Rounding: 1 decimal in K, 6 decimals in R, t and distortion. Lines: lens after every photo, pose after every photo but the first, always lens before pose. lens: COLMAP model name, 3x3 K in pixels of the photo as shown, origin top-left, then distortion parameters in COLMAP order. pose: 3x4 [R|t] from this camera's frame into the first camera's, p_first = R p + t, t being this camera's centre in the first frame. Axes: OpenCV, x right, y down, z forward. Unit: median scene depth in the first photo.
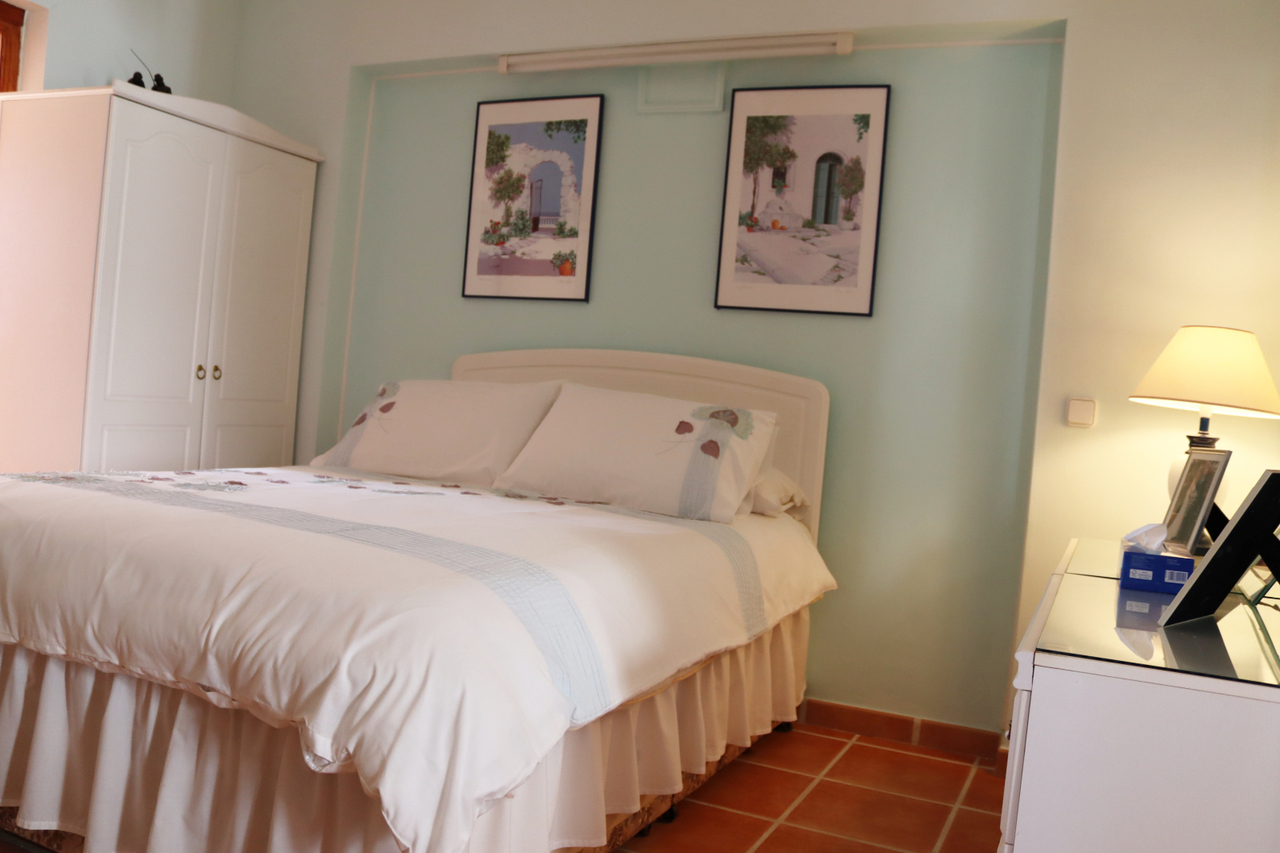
lens RADIAL K [[1061.3, 0, 637.1], [0, 1061.3, 425.4], [0, 0, 1]] dist [-0.161563, 0.131638]
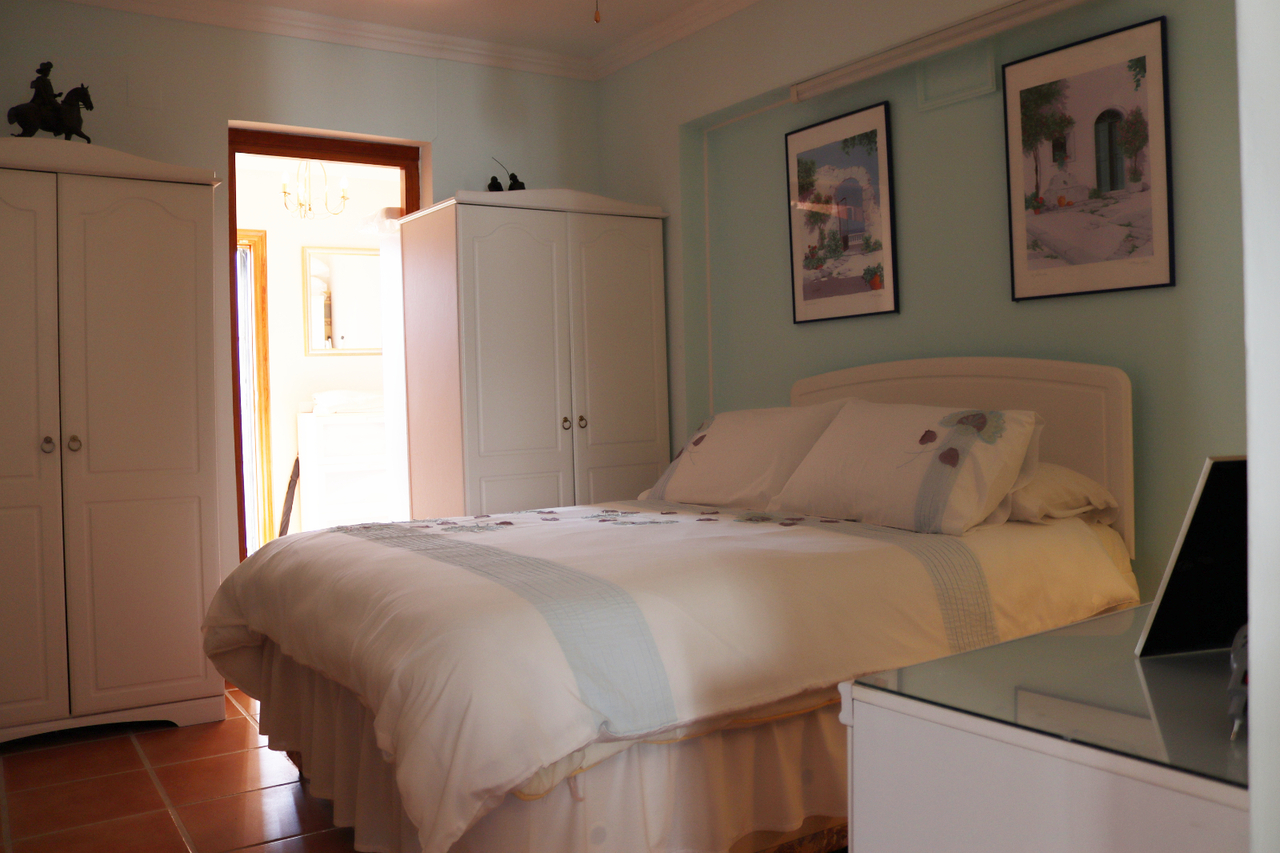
lens RADIAL K [[1061.3, 0, 646.2], [0, 1061.3, 427.8], [0, 0, 1]] dist [-0.161563, 0.131638]
pose [[0.850470, -0.096222, -0.517148, 0.265600], [0.089847, 0.995252, -0.037424, 0.005252], [0.518293, -0.014636, 0.855078, 0.047559]]
